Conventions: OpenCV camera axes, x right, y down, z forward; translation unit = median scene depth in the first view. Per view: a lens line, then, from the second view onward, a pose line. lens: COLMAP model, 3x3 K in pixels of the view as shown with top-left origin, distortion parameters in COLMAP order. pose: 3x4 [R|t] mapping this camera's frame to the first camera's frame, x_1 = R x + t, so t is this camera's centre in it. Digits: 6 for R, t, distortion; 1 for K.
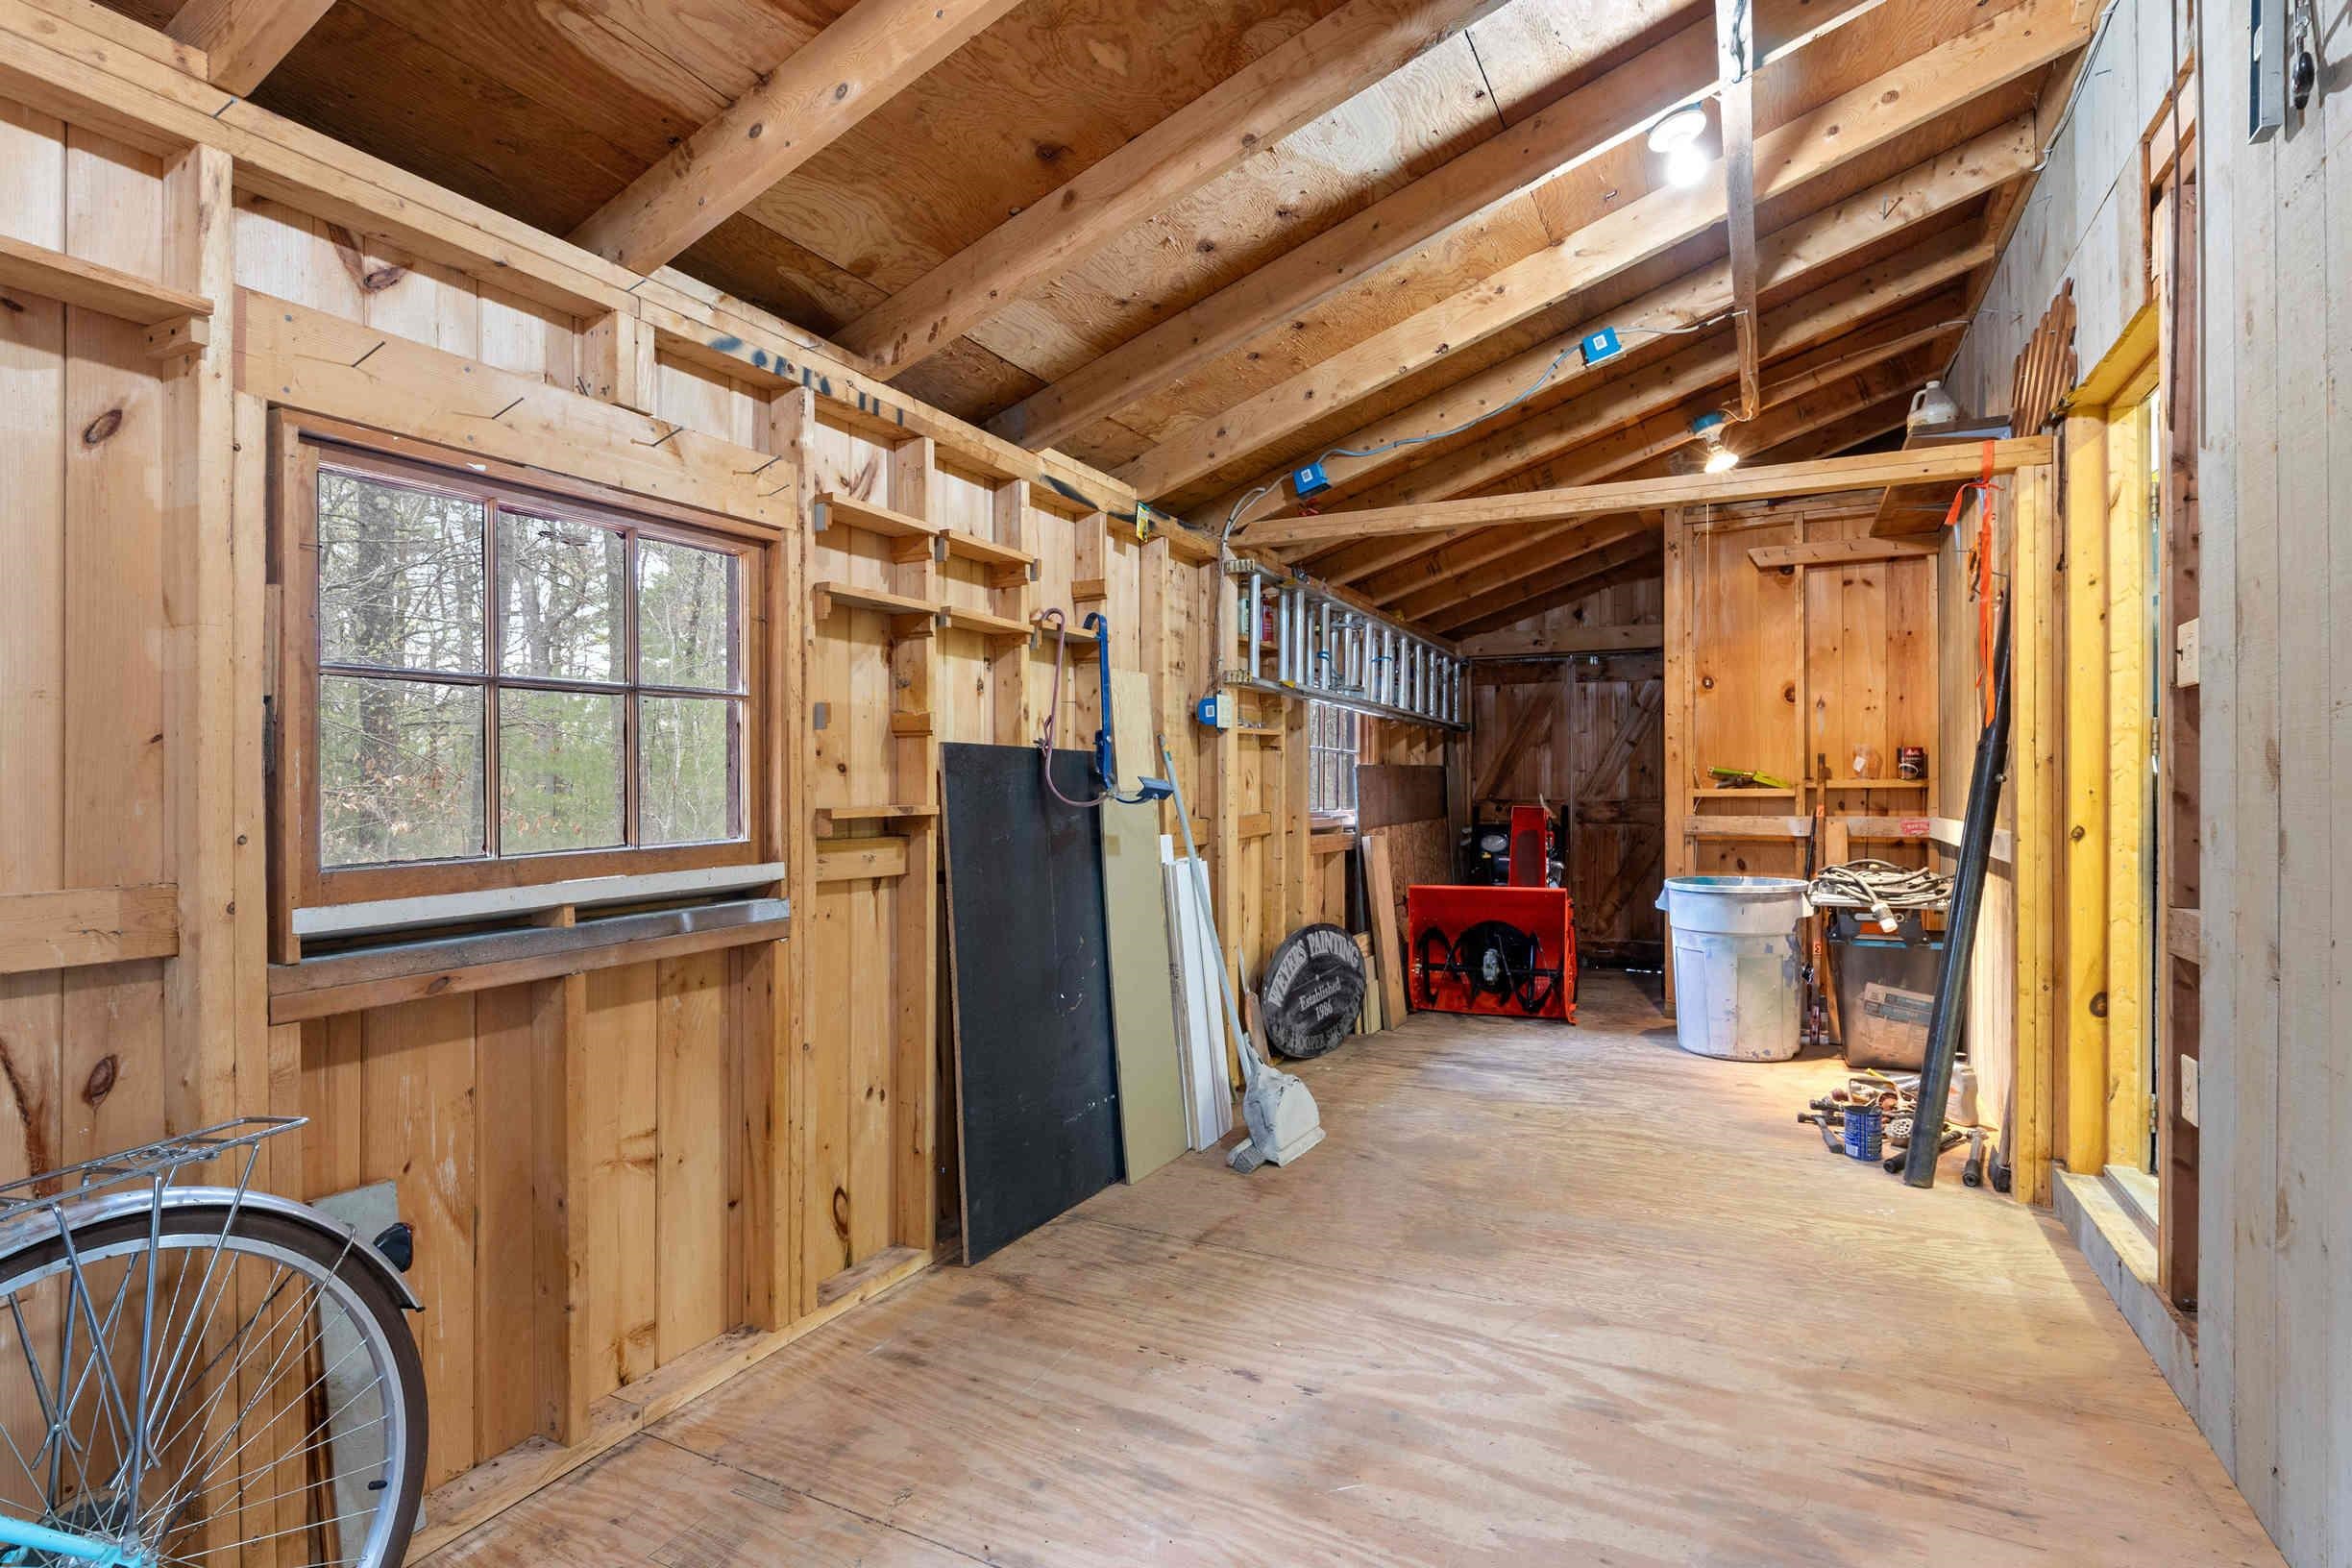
lens RADIAL K [[1176.0, 0, 1171.5], [0, 1176.0, 783.4], [0, 0, 1]] dist [-0.007082, 0.000082]
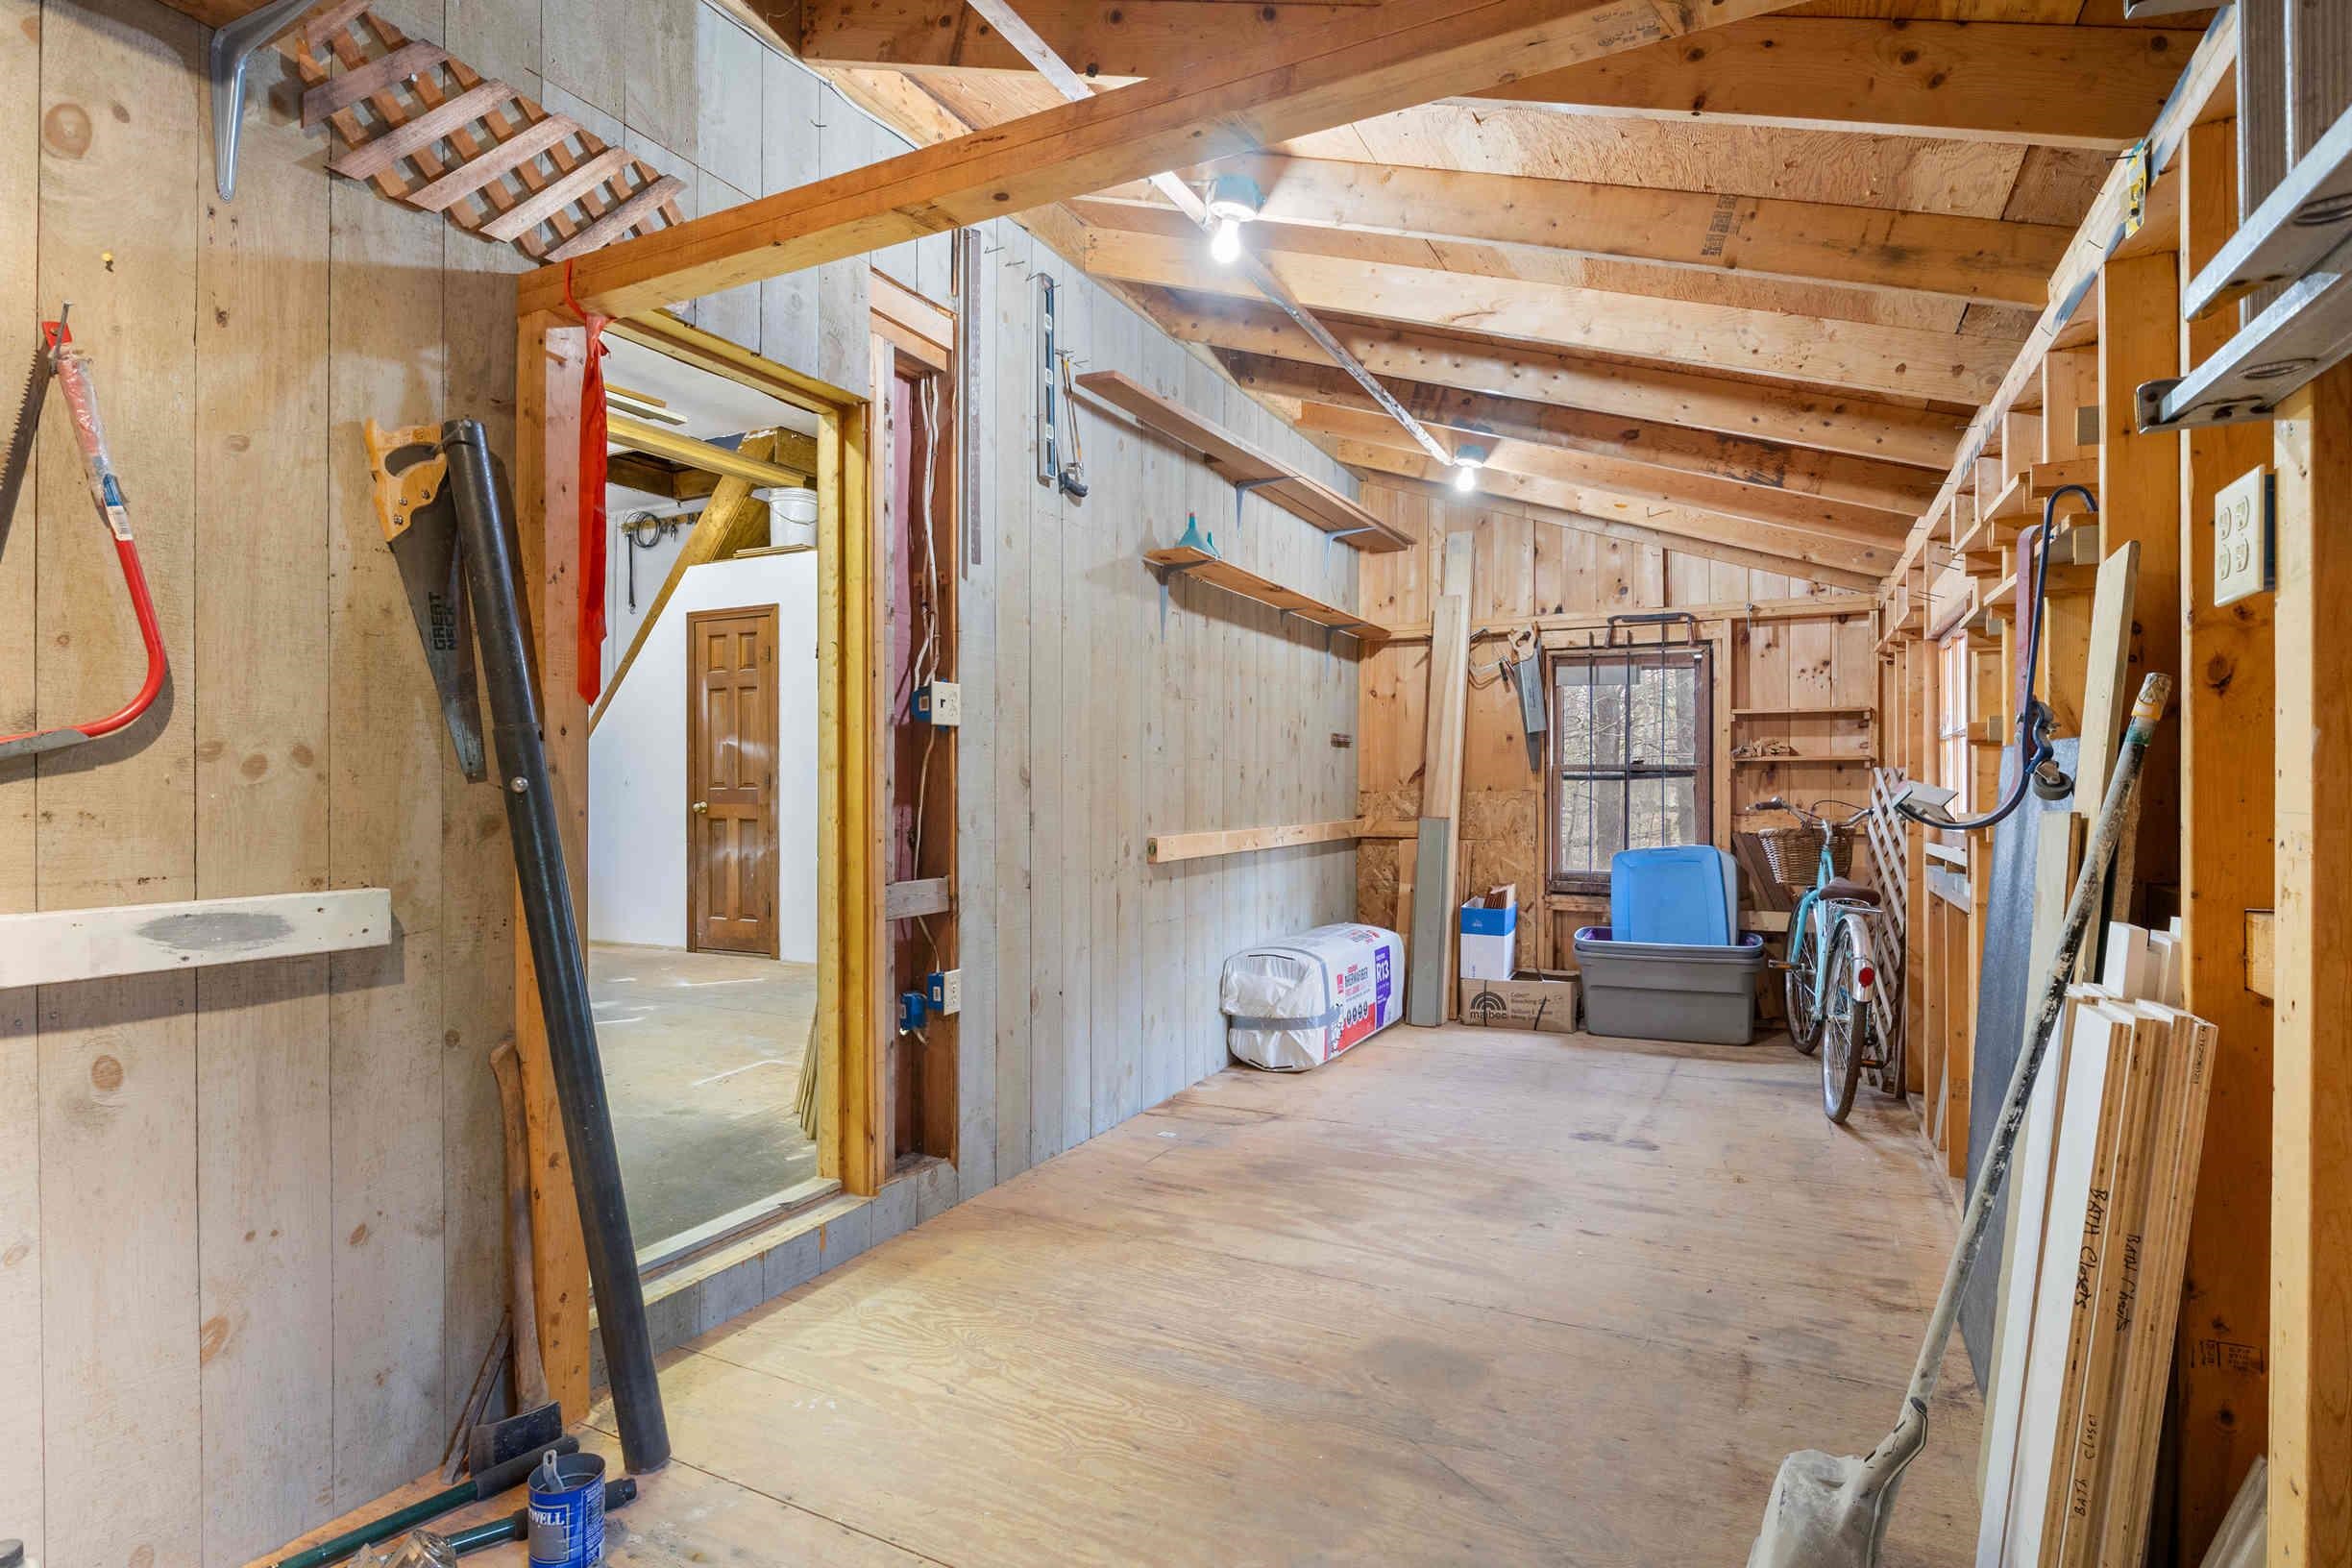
lens RADIAL K [[1176.0, 0, 1178.8], [0, 1176.0, 780.2], [0, 0, 1]] dist [-0.007082, 0.000082]
pose [[-0.999994, 0.000788, 0.003316, 0.529030], [0.000779, 0.999995, -0.002921, -0.008031], [-0.003318, -0.002918, -0.999990, 2.340305]]
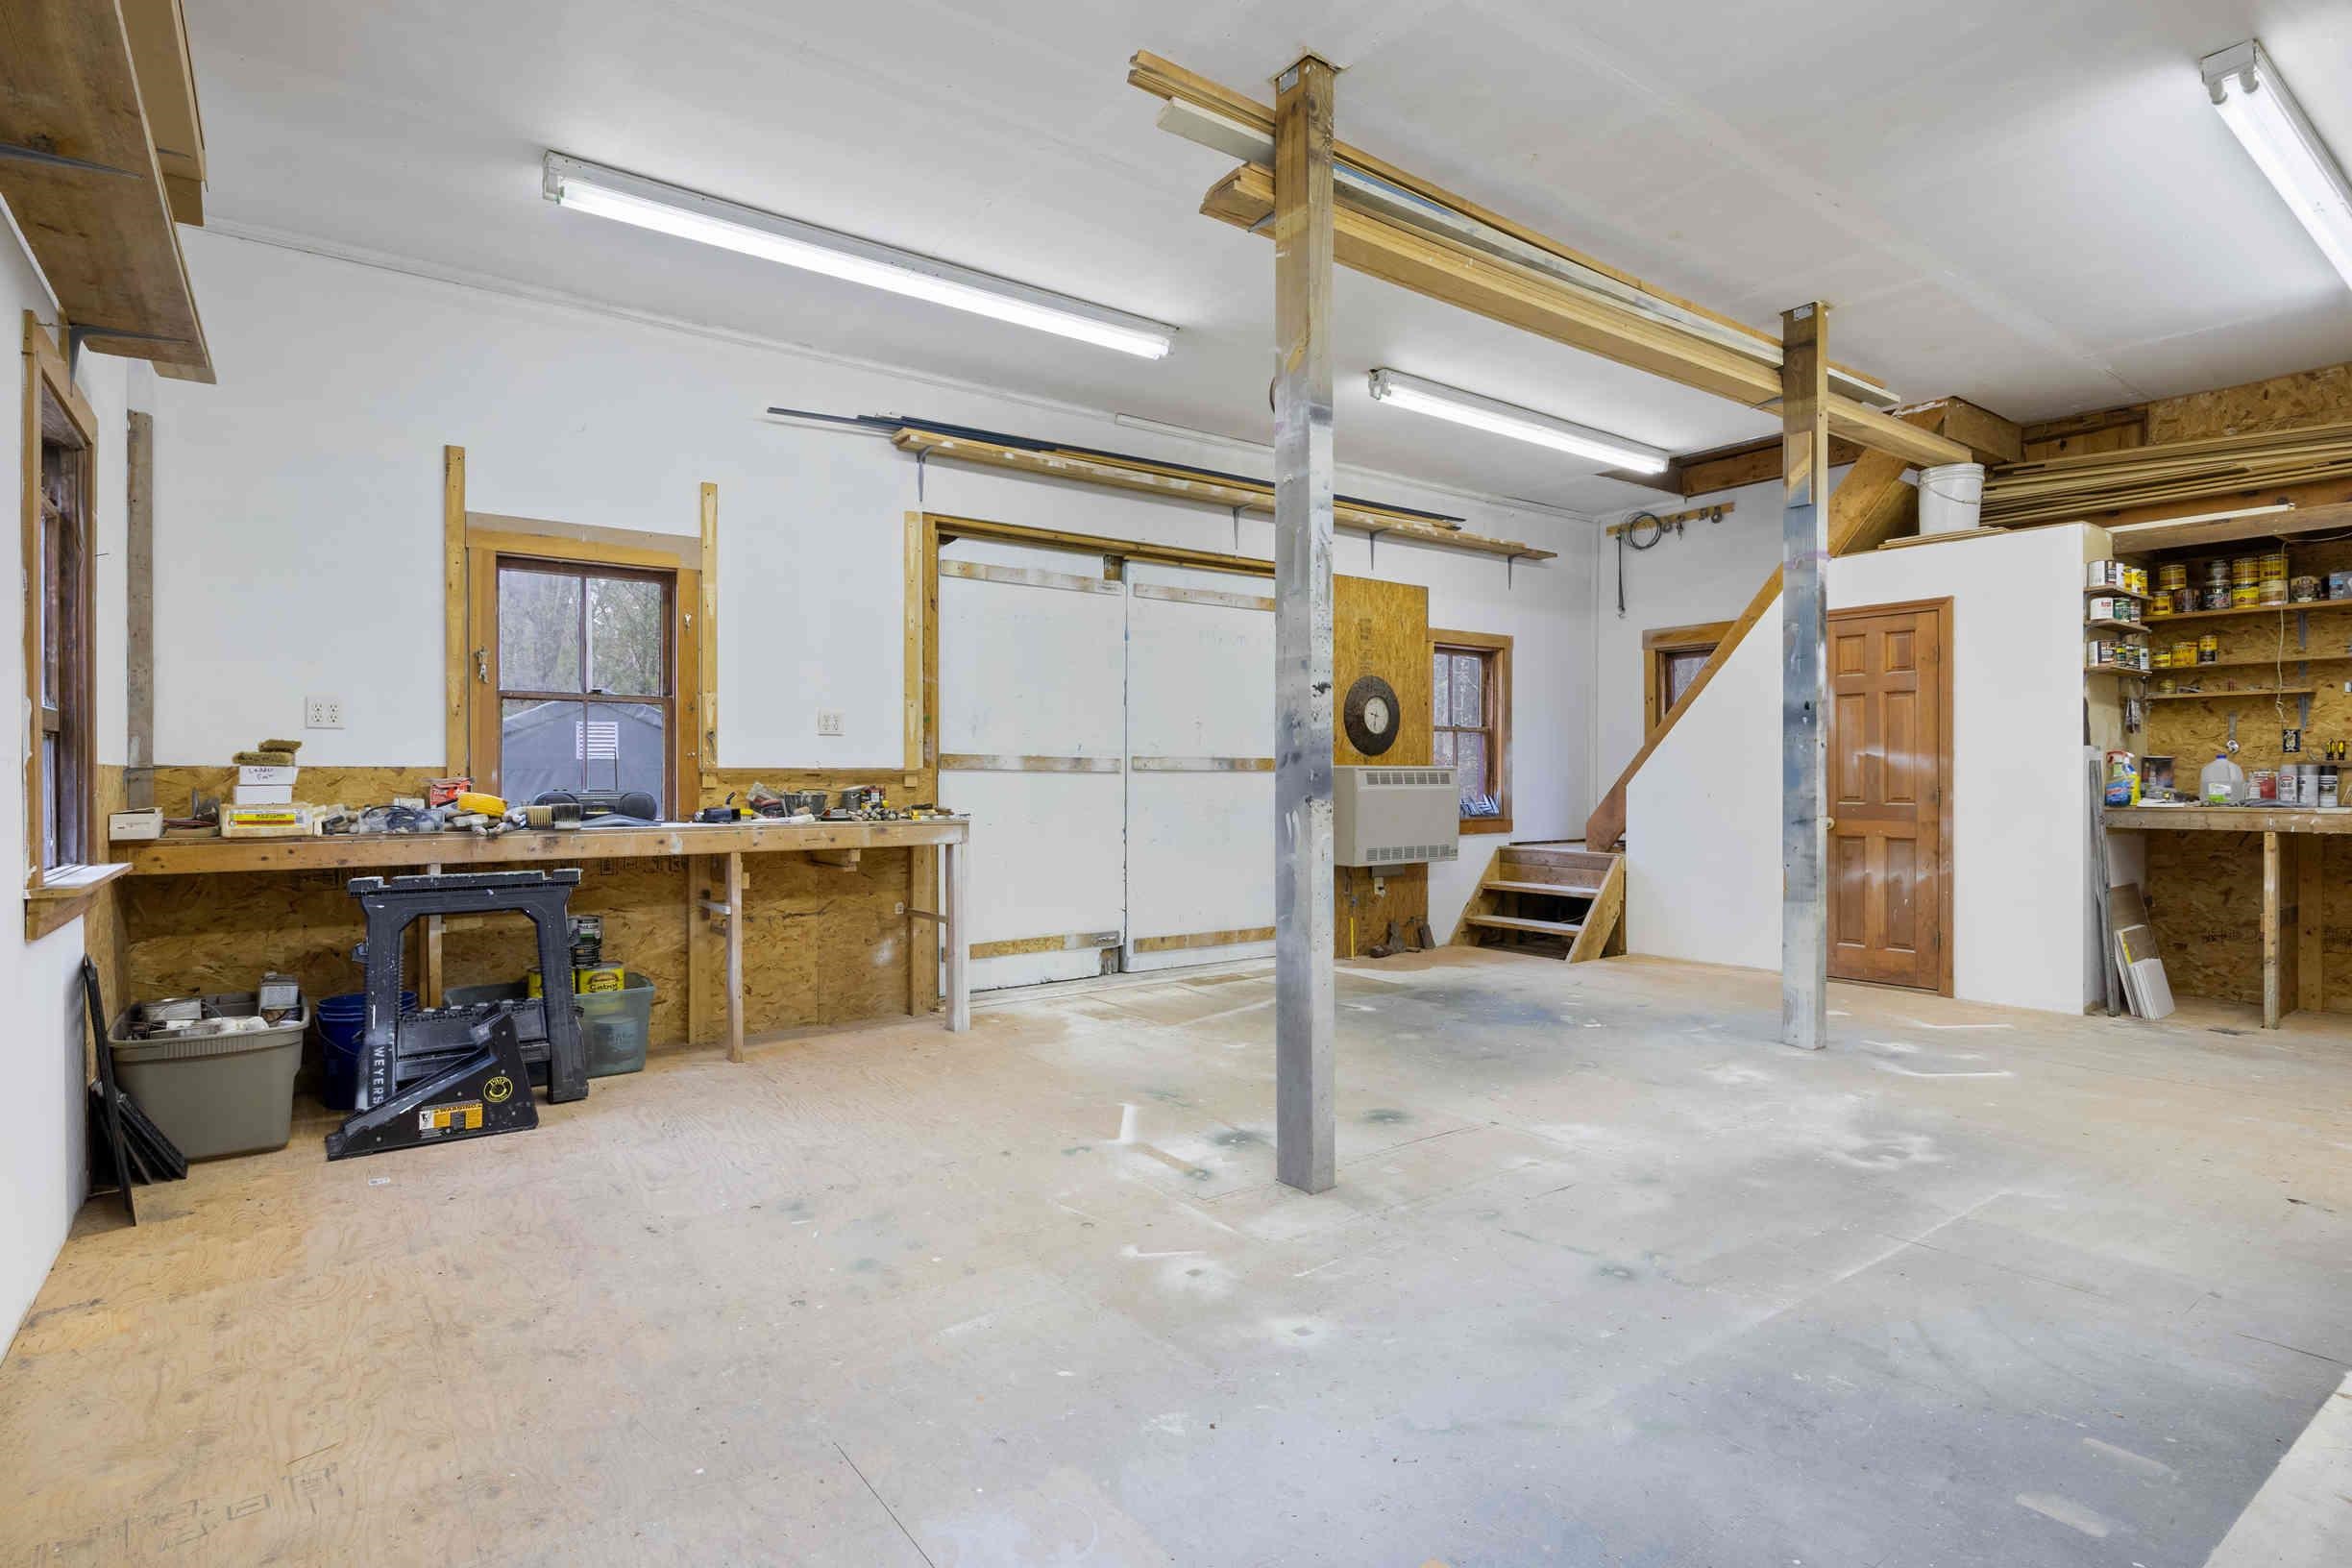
lens RADIAL K [[1176.0, 0, 1172.5], [0, 1176.0, 777.0], [0, 0, 1]] dist [-0.007082, 0.000082]
pose [[-0.890055, -0.001350, 0.455851, 1.278589], [-0.000095, 0.999996, 0.002776, -0.039636], [-0.455853, 0.002427, -0.890052, 2.434083]]
